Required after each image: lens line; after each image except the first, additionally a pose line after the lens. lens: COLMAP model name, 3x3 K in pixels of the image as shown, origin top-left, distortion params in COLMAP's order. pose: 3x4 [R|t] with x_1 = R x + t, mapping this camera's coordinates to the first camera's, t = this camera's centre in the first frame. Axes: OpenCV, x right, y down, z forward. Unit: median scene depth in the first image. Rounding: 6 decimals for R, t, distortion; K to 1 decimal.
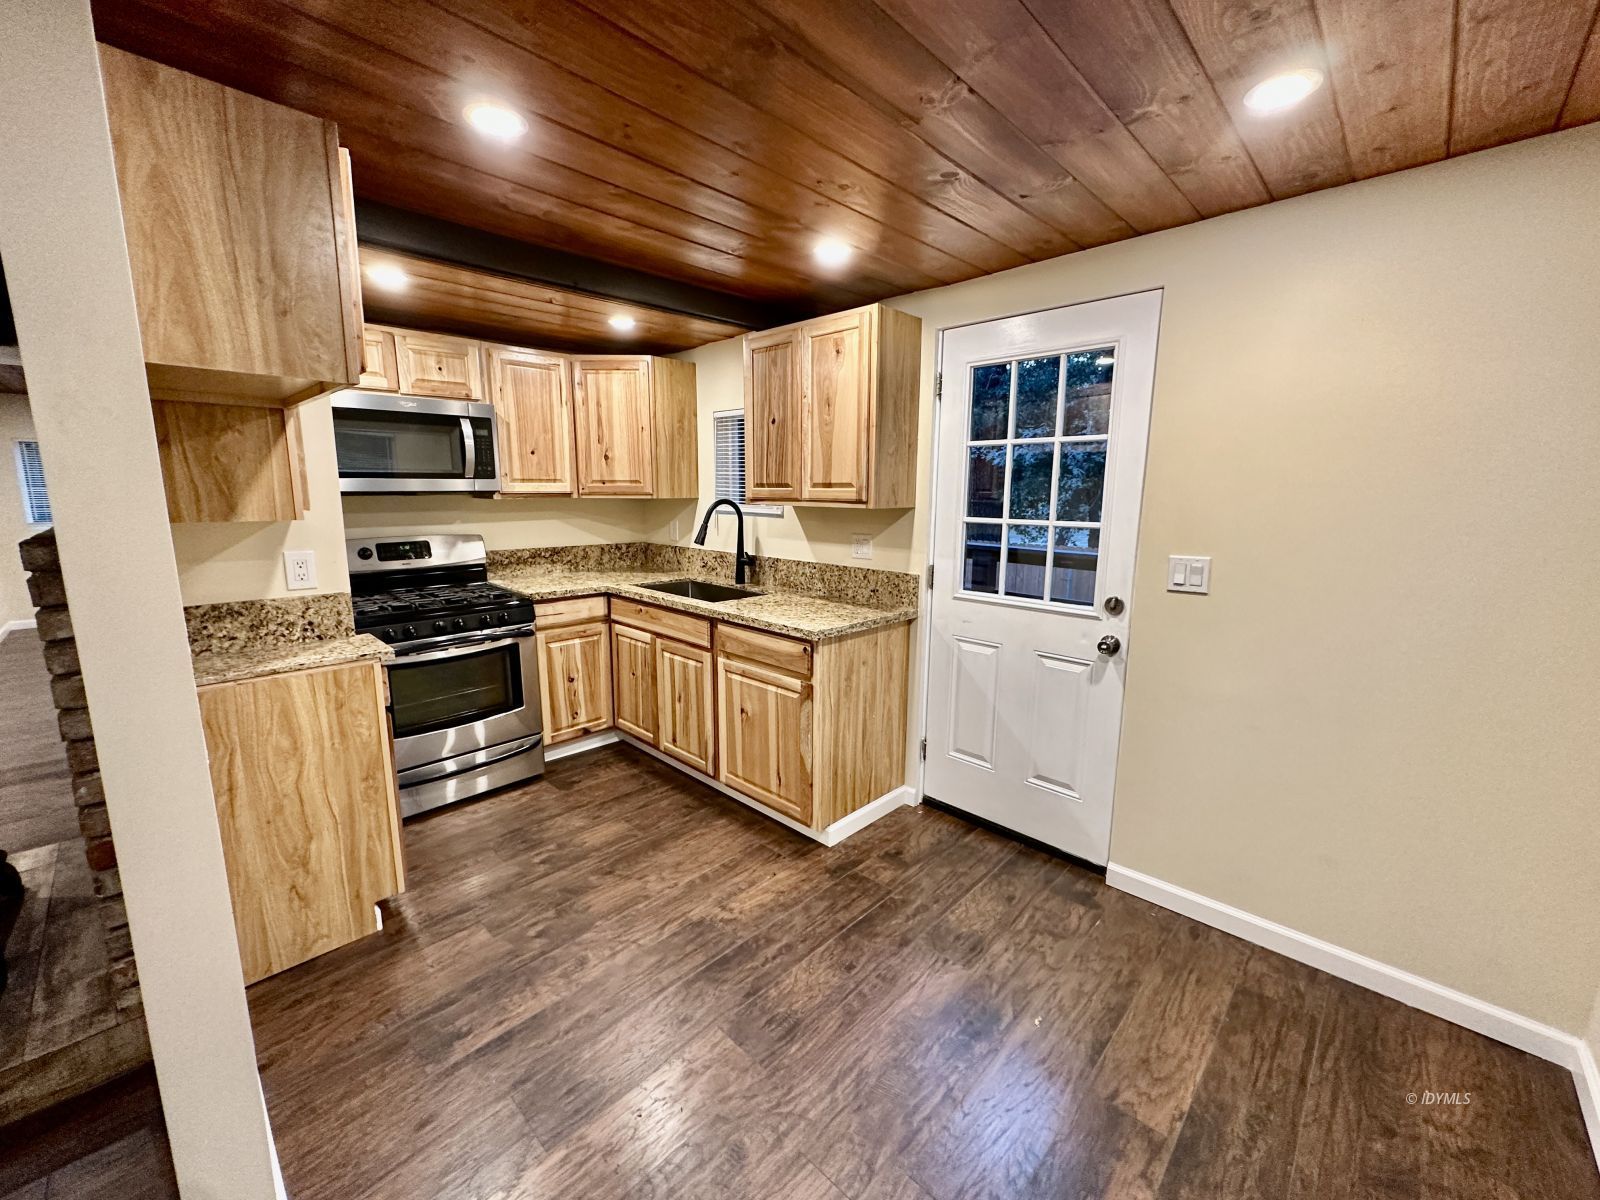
lens RADIAL K [[636.9, 0, 797.0], [0, 636.9, 595.5], [0, 0, 1]] dist [-0.003712, 0.000532]
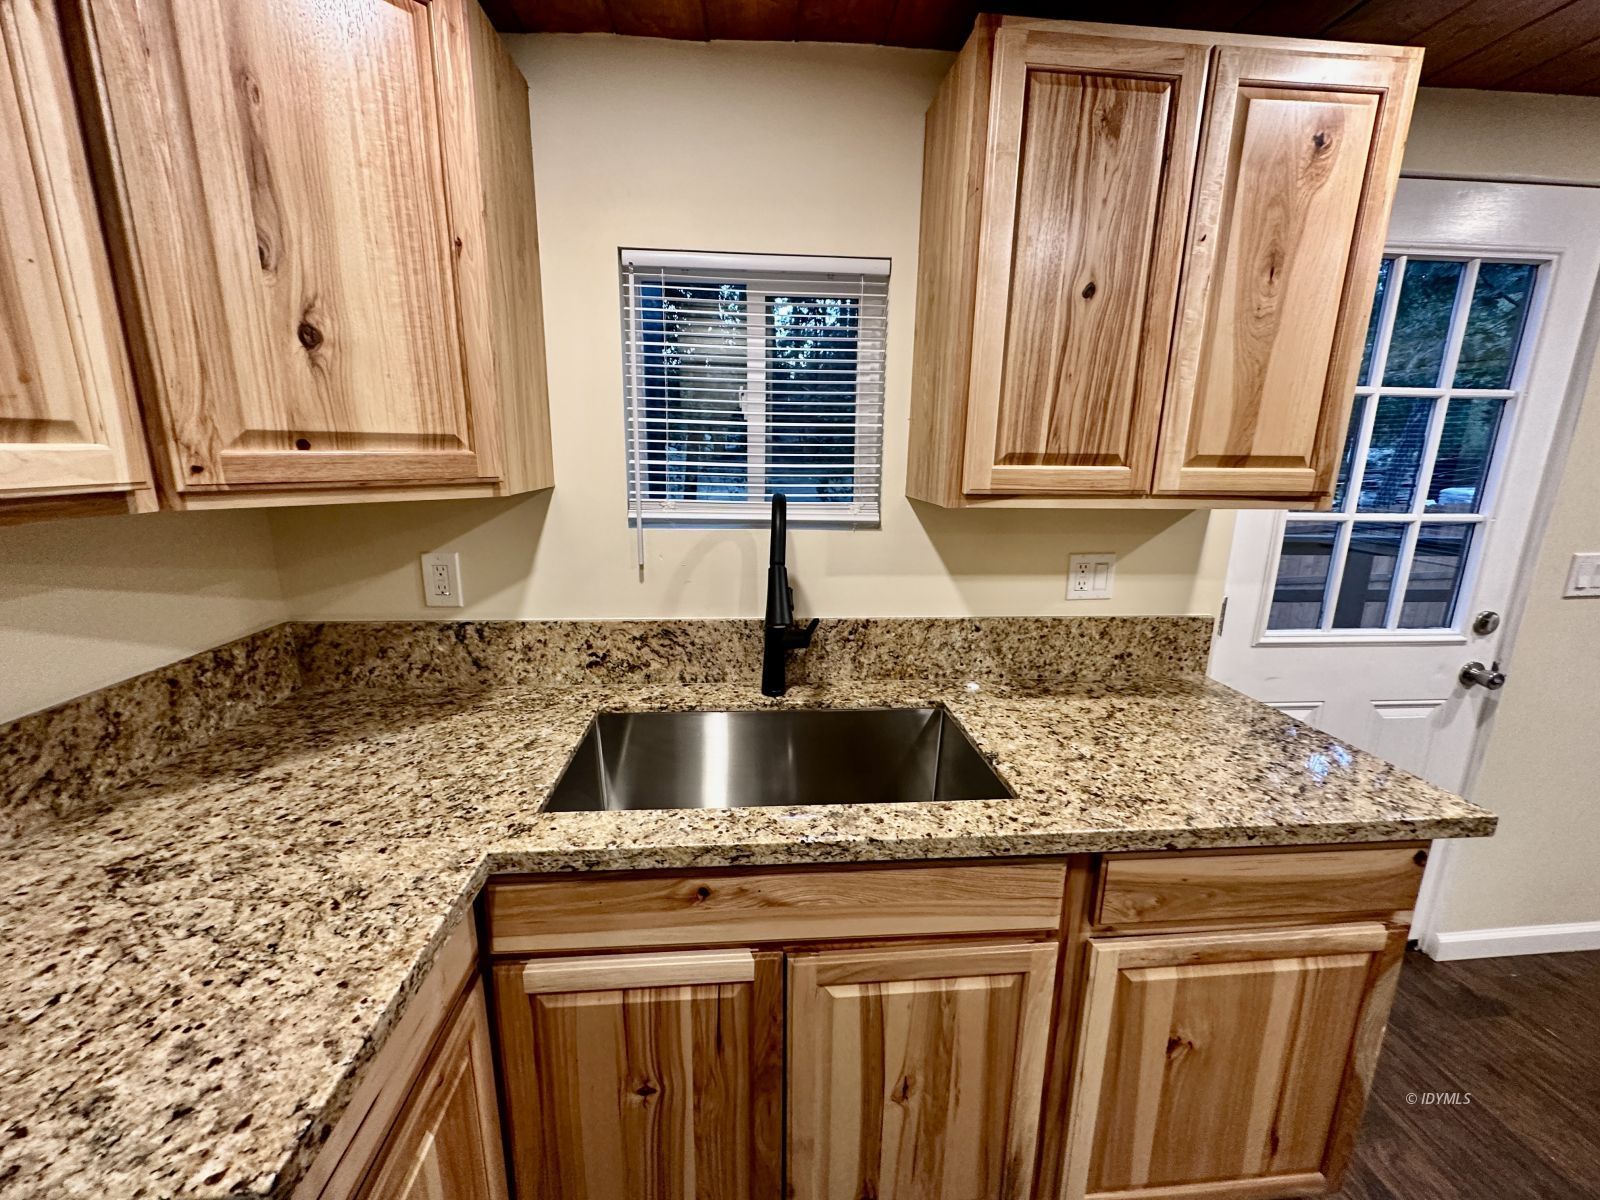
lens RADIAL K [[636.9, 0, 797.1], [0, 636.9, 596.4], [0, 0, 1]] dist [-0.003712, 0.000532]
pose [[0.656279, -0.163855, 0.736512, -0.475171], [0.118080, 0.986412, 0.114234, -0.160656], [-0.745221, 0.011998, 0.666709, 0.900122]]
